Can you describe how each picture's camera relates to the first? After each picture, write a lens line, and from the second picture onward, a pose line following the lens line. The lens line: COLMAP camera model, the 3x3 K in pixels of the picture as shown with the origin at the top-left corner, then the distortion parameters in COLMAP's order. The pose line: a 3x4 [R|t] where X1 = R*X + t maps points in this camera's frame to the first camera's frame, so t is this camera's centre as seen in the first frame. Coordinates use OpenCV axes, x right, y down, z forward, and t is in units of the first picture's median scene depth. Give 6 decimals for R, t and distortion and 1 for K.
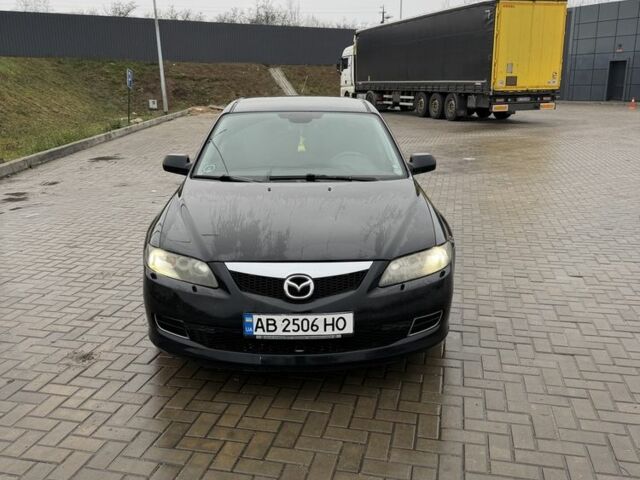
lens RADIAL K [[593.5, 0, 320.0], [0, 593.5, 240.0], [0, 0, 1]] dist [0.087997, -0.123489]
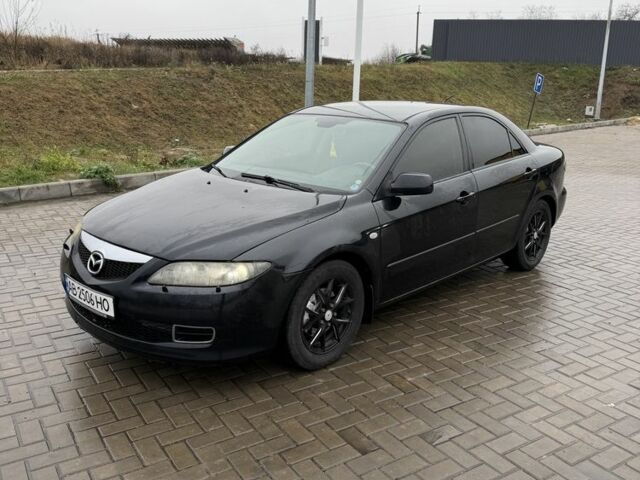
lens RADIAL K [[593.5, 0, 320.0], [0, 593.5, 240.0], [0, 0, 1]] dist [0.087997, -0.123489]
pose [[0.726550, 0.203643, -0.656243, 0.695989], [-0.208291, 0.975407, 0.072078, -0.091513], [0.654782, 0.084321, 0.751100, 0.299308]]
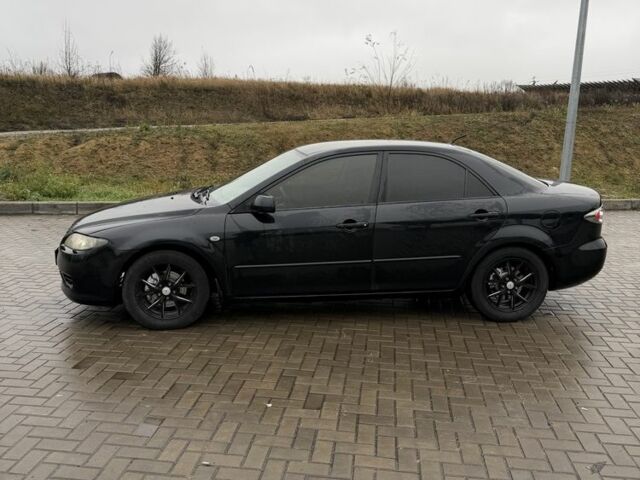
lens RADIAL K [[593.5, 0, 320.0], [0, 593.5, 240.0], [0, 0, 1]] dist [0.087997, -0.123489]
pose [[0.112780, 0.211710, -0.970803, 1.304013], [-0.272408, 0.946190, 0.174696, -0.304016], [0.955549, 0.244753, 0.164383, 1.032210]]
